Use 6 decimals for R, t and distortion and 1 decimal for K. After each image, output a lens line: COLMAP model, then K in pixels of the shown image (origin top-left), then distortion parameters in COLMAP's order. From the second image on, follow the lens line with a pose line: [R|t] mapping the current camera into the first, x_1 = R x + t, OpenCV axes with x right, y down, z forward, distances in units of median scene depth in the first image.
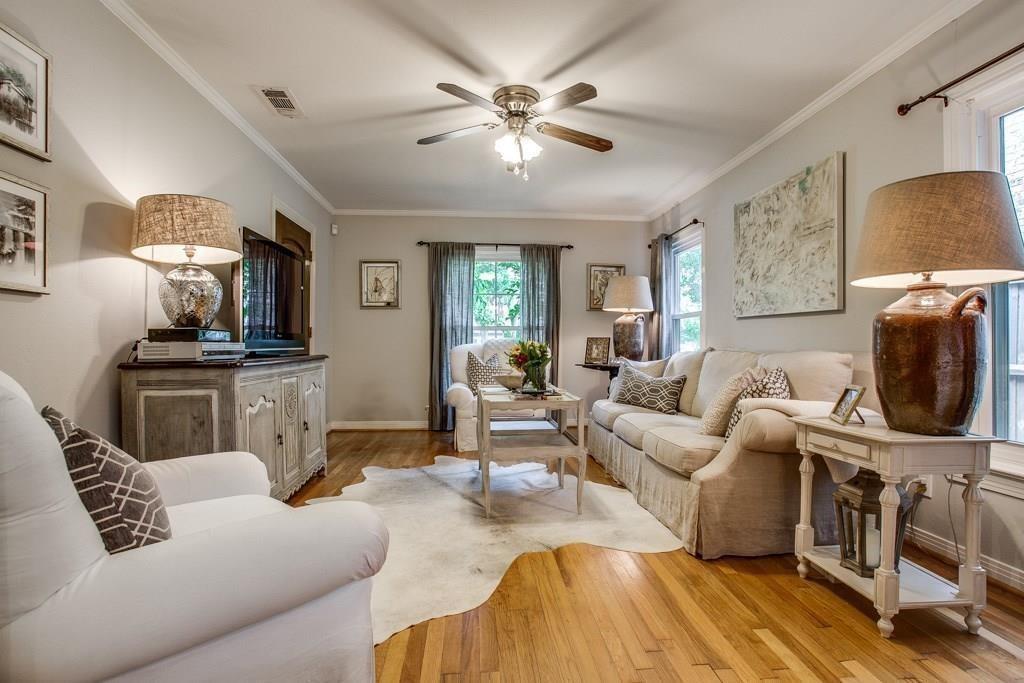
lens RADIAL K [[549.3, 0, 511.3], [0, 549.3, 342.6], [0, 0, 1]] dist [-0.046663, 0.014575]
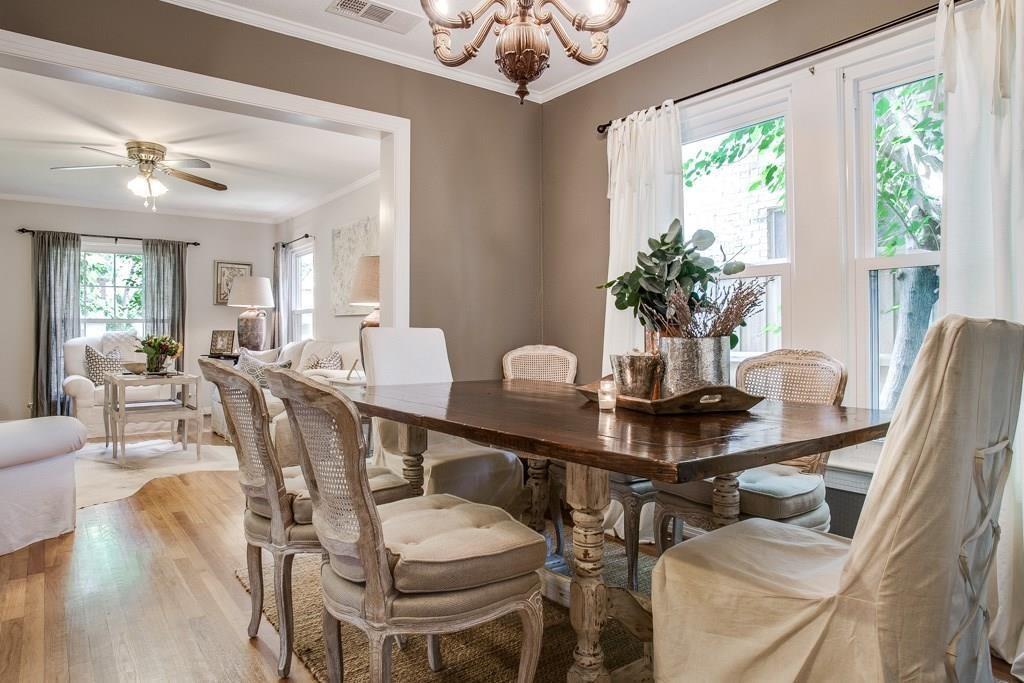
lens RADIAL K [[613.3, 0, 485.4], [0, 613.3, 324.8], [0, 0, 1]] dist [-0.018357, 0.008678]
pose [[0.858197, 0.000674, 0.513319, -0.022894], [0.005650, 0.999926, -0.010759, -0.004316], [-0.513289, 0.012133, 0.858130, -0.352664]]
